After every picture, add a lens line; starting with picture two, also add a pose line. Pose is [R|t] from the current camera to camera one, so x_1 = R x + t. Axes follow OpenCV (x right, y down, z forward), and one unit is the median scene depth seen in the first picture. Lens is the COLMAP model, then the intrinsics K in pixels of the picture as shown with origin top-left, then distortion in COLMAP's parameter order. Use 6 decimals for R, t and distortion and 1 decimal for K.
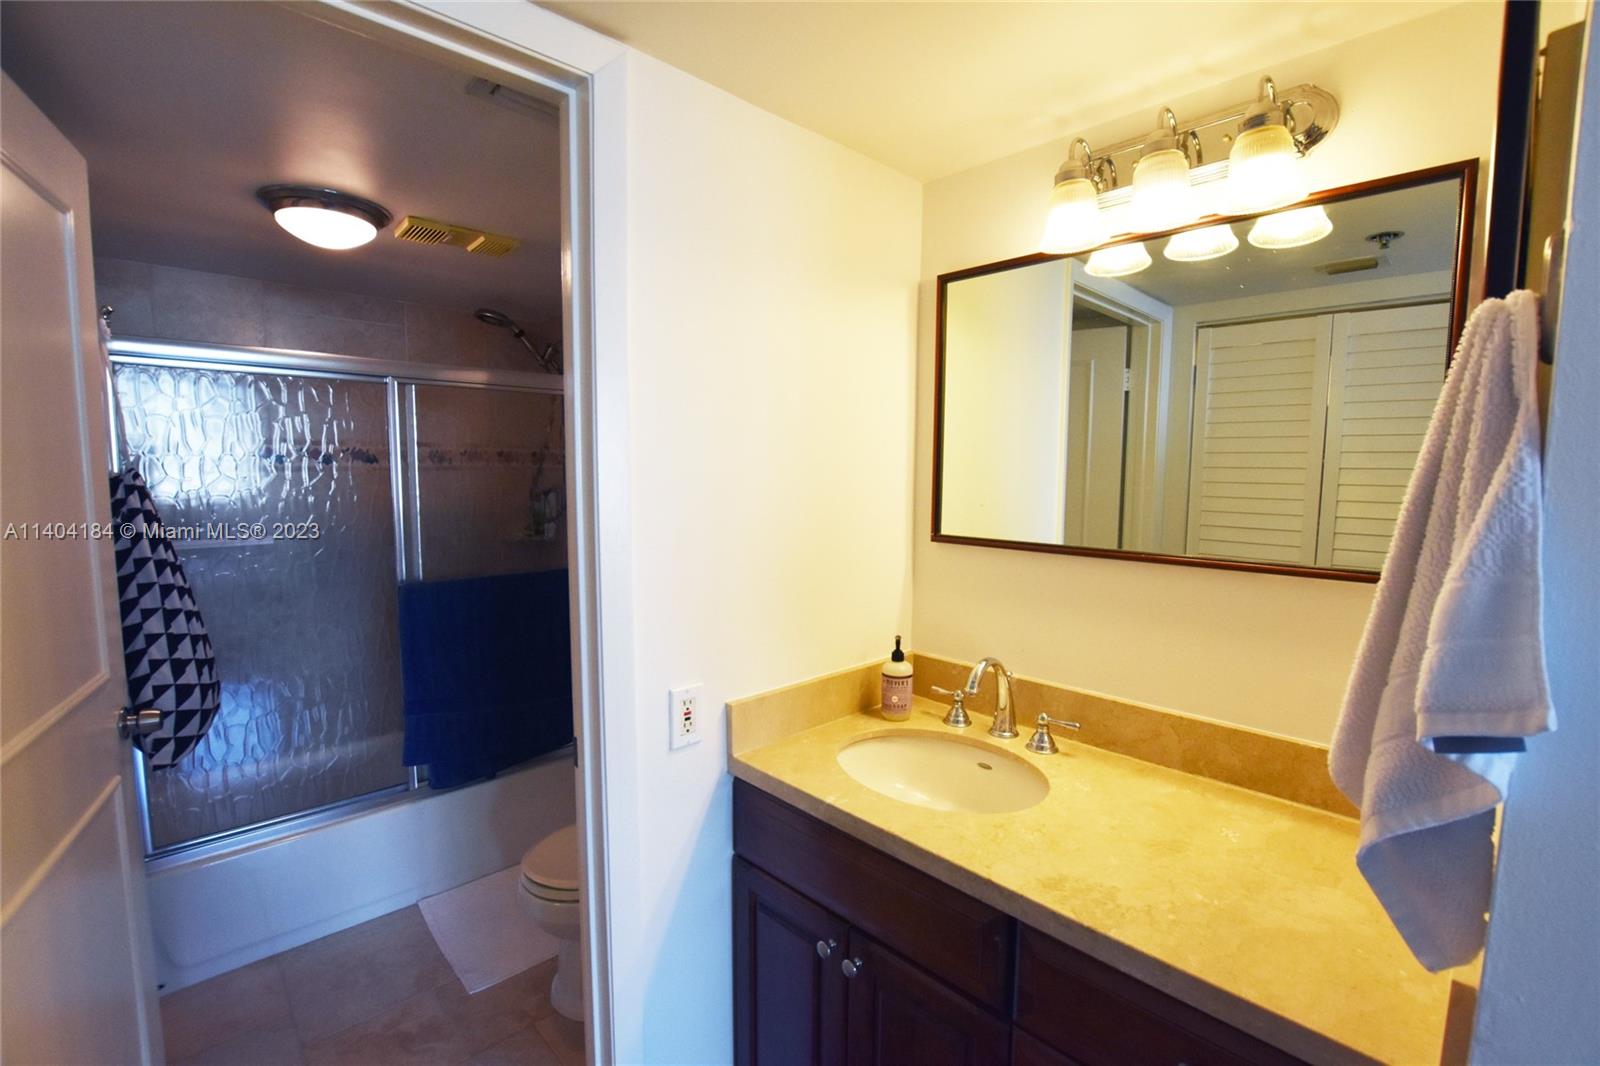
lens RADIAL K [[707.7, 0, 806.8], [0, 707.7, 539.8], [0, 0, 1]] dist [-0.038437, 0.007705]
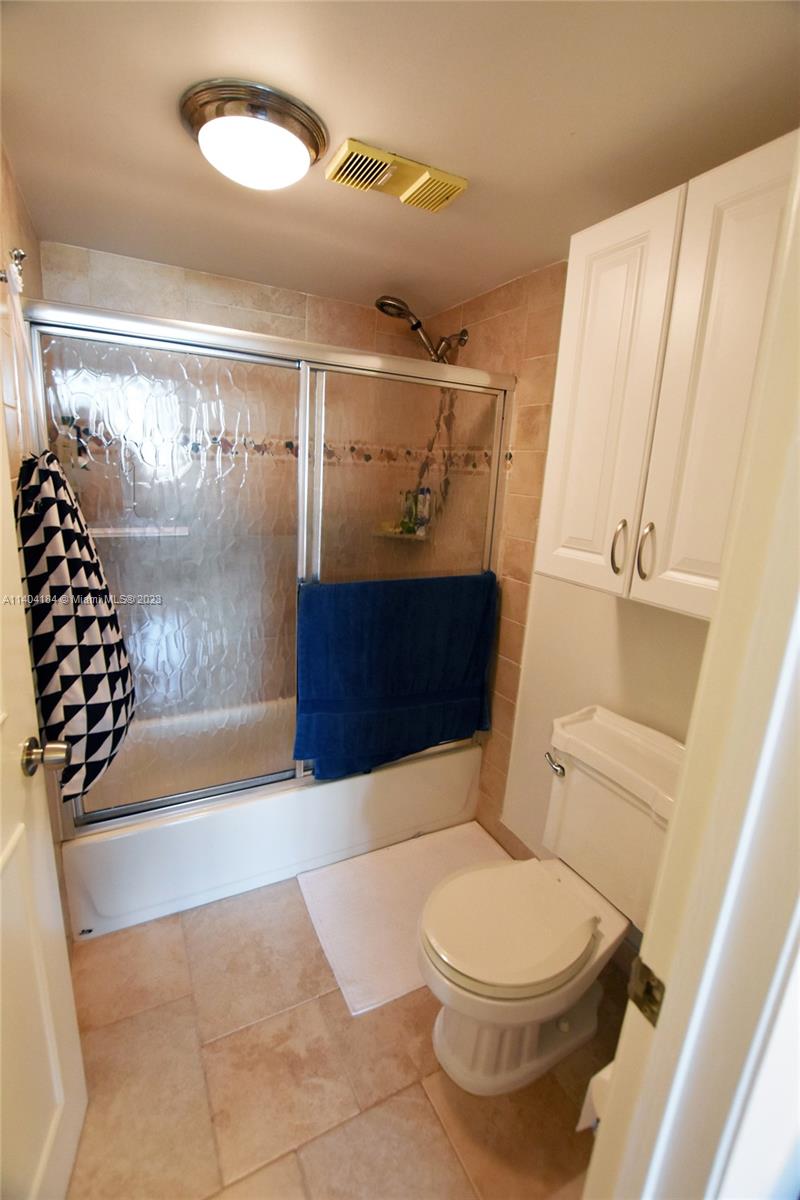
lens RADIAL K [[530.8, 0, 399.3], [0, 530.8, 593.3], [0, 0, 1]] dist [-0.038437, 0.007705]
pose [[0.959165, 0.107538, -0.261605, -0.360922], [-0.074033, 0.988111, 0.134742, -0.046554], [0.272985, -0.109873, 0.955723, 0.465992]]
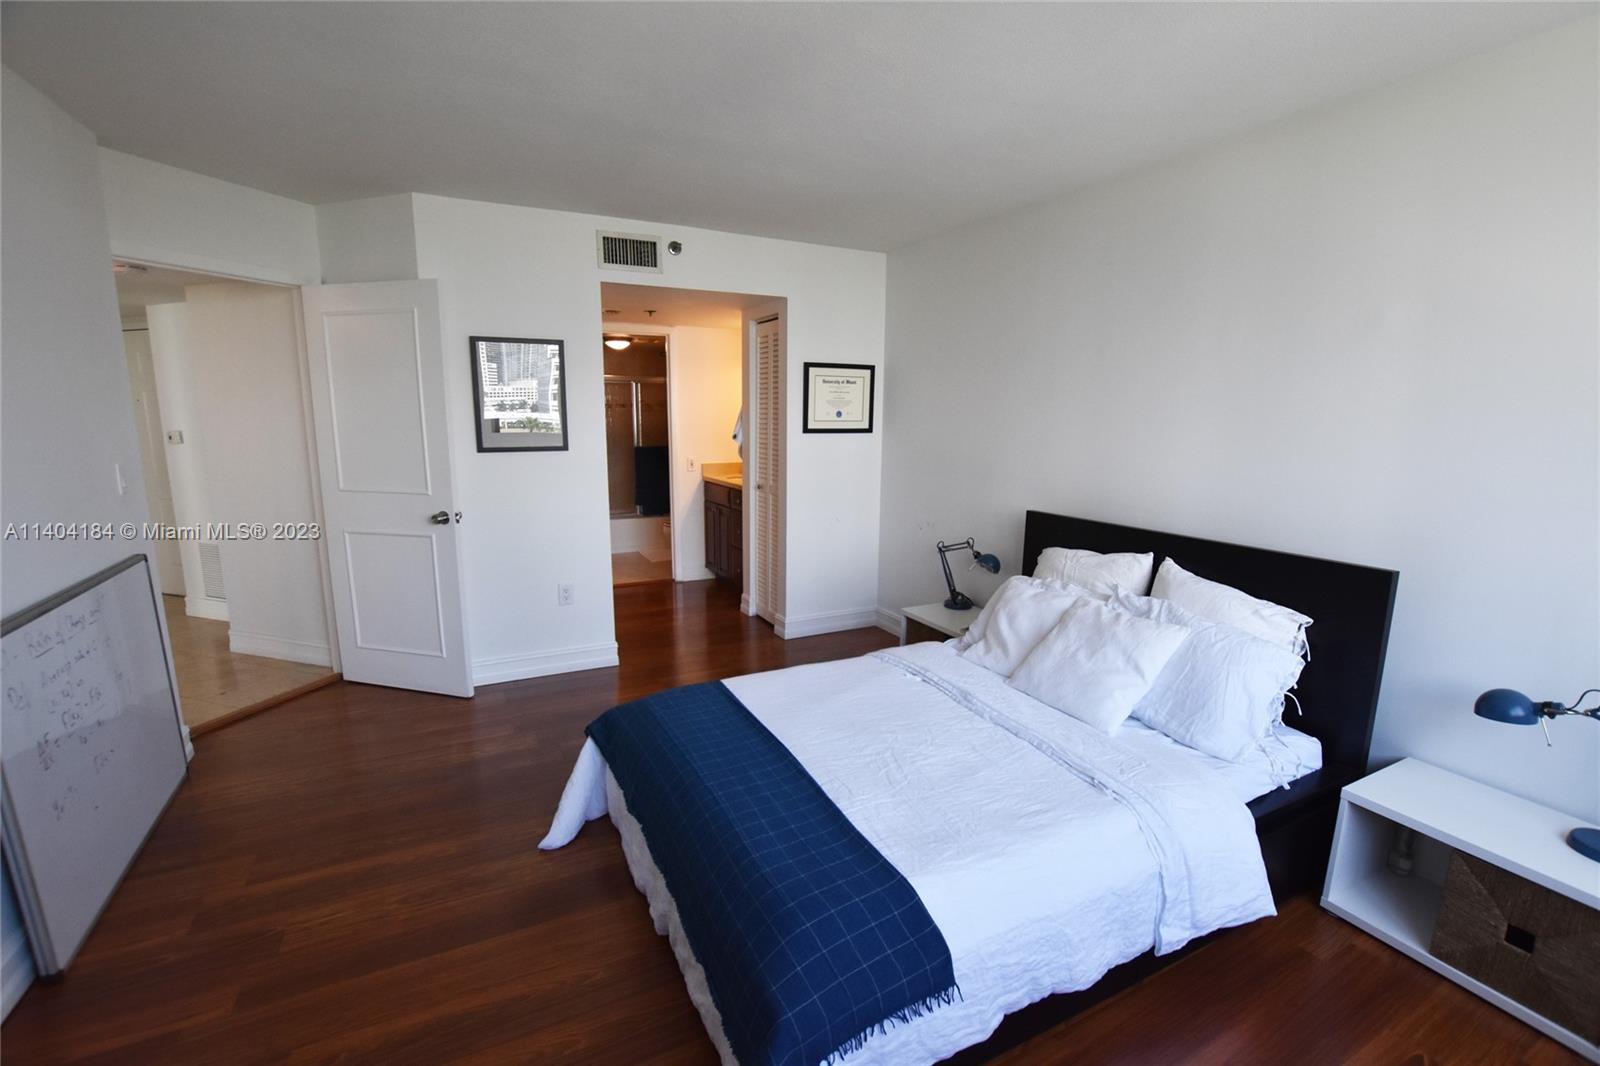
lens RADIAL K [[707.7, 0, 806.8], [0, 707.7, 539.8], [0, 0, 1]] dist [-0.038437, 0.007705]
pose [[0.956964, 0.047994, -0.286210, 1.363944], [-0.025651, 0.996359, 0.081311, 0.257537], [0.289070, -0.070470, 0.954711, -2.303098]]
